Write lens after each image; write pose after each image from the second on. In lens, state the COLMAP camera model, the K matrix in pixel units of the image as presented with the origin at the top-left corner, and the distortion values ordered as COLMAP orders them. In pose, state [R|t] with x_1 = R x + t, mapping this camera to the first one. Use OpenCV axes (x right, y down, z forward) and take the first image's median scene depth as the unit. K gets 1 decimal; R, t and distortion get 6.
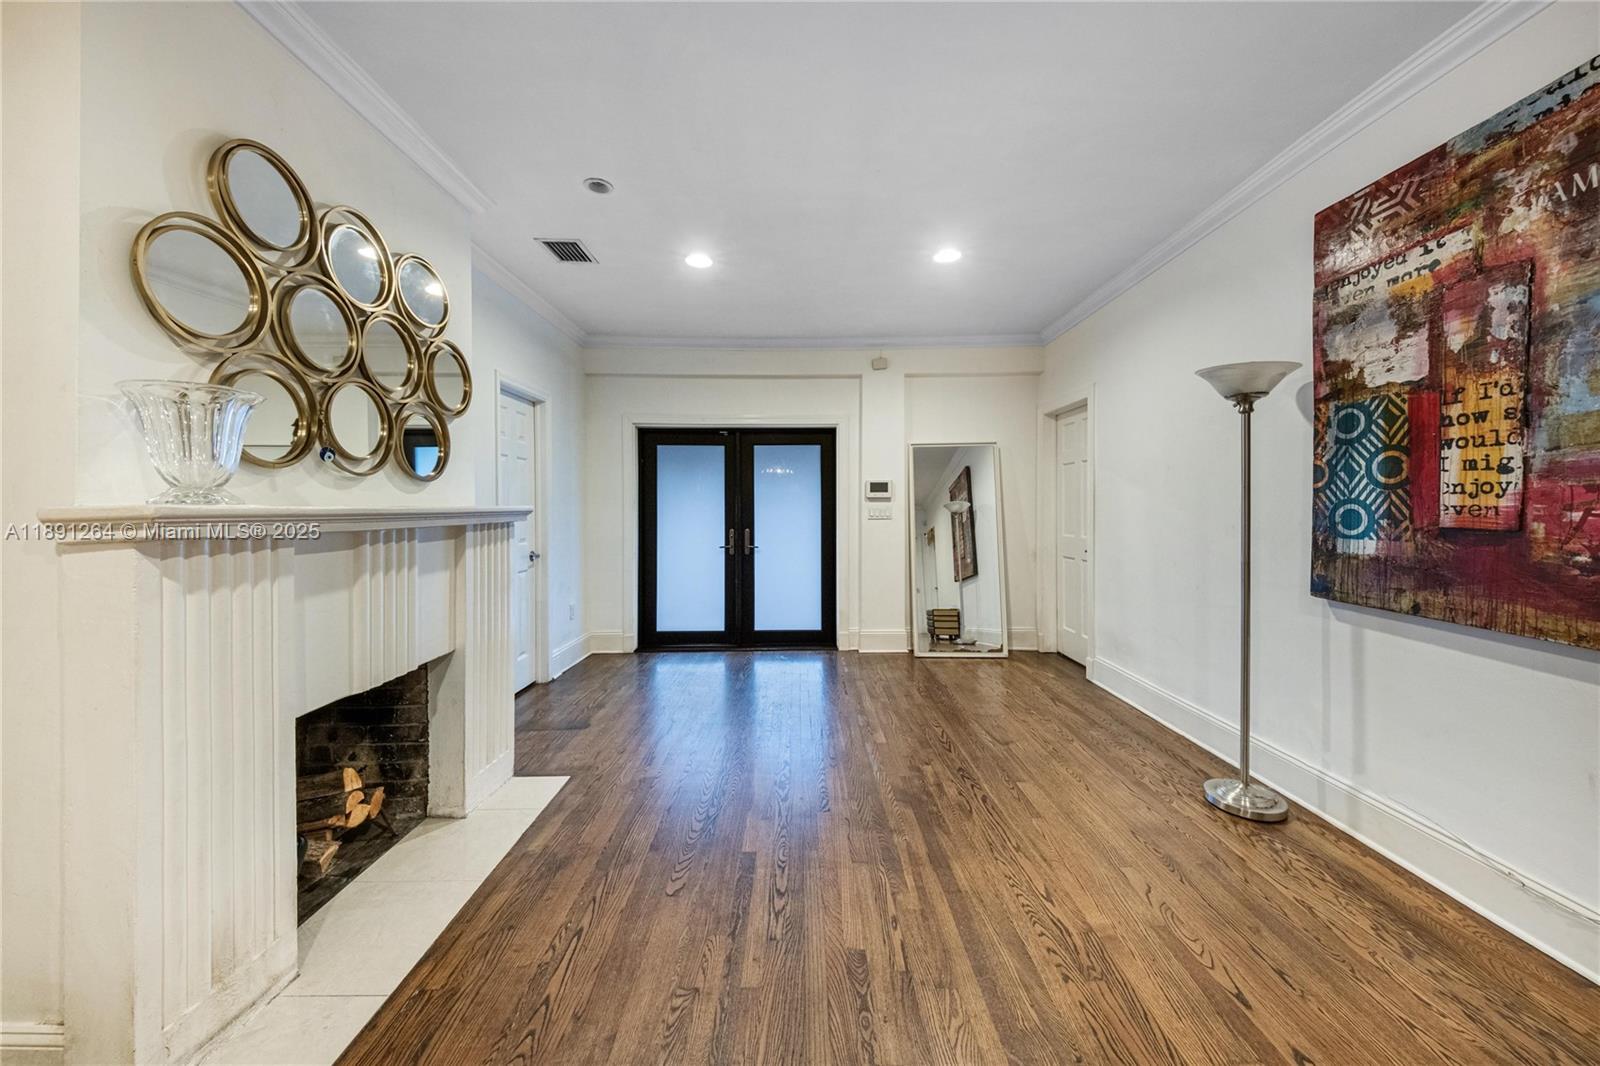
lens RADIAL K [[544.8, 0, 809.2], [0, 544.8, 503.8], [0, 0, 1]] dist [-0.000530, -0.003917]
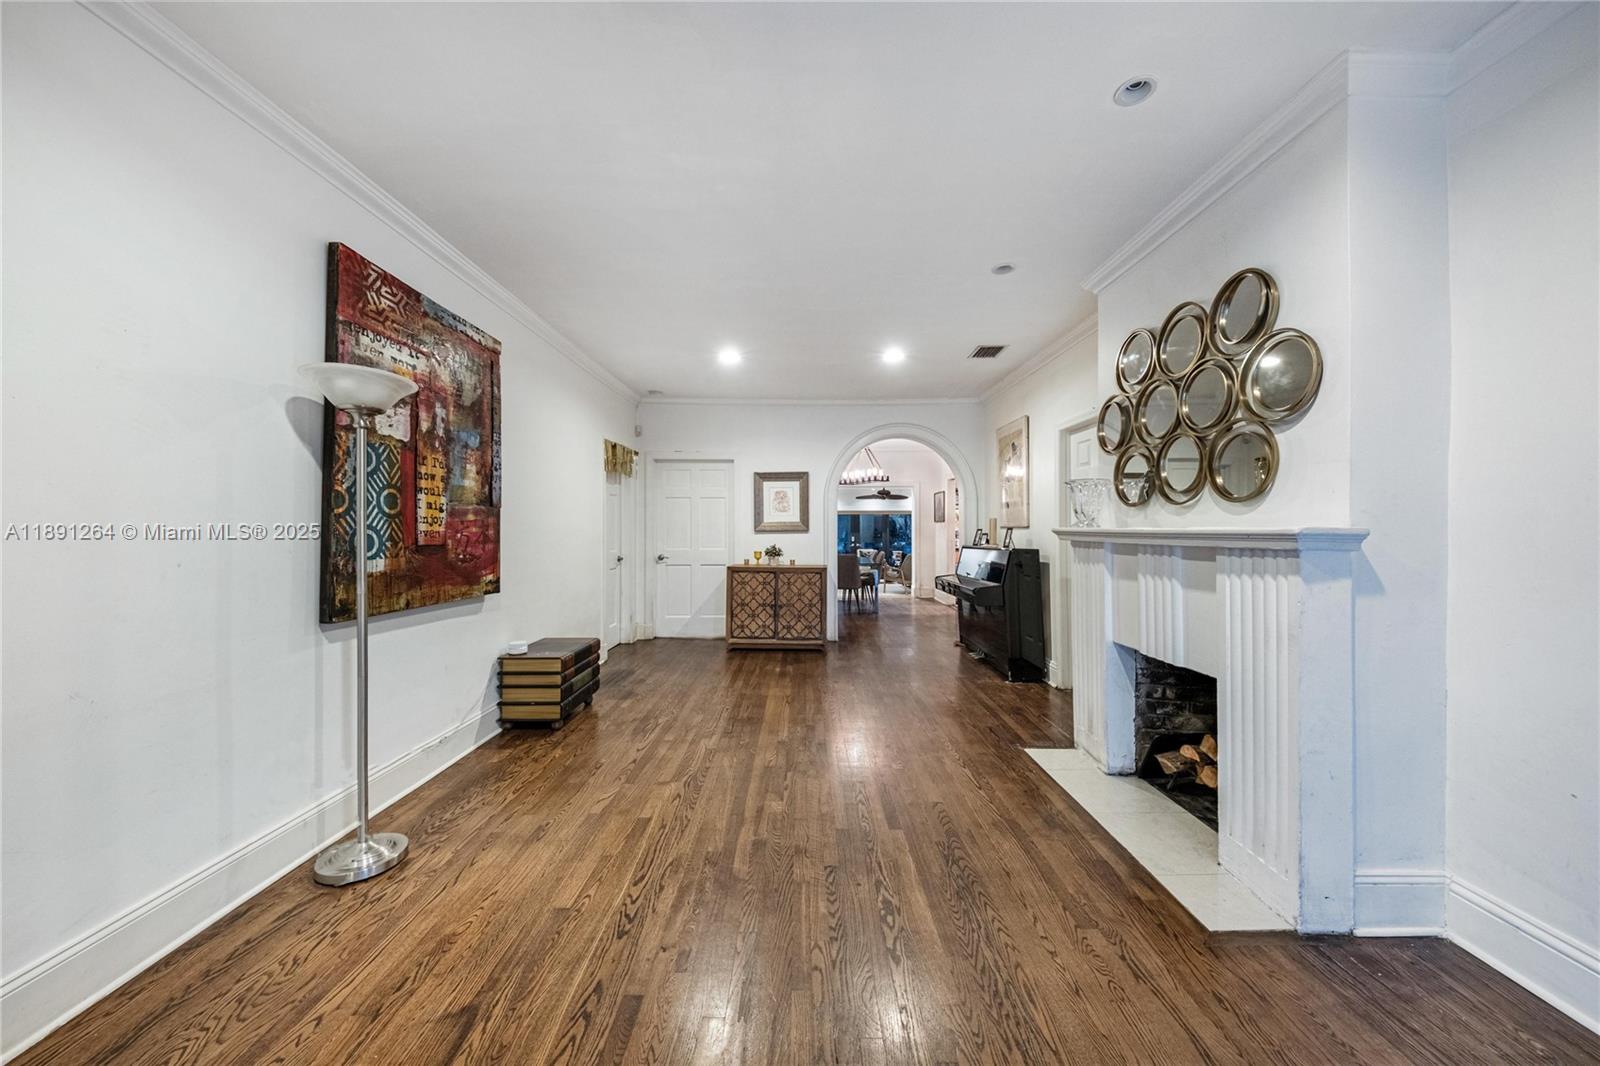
lens RADIAL K [[544.8, 0, 798.7], [0, 544.8, 524.4], [0, 0, 1]] dist [-0.000530, -0.003917]
pose [[-0.999685, 0.004442, 0.024718, 0.068117], [0.004123, 0.999908, -0.012959, 0.008913], [-0.024774, -0.012853, -0.999610, 2.304655]]
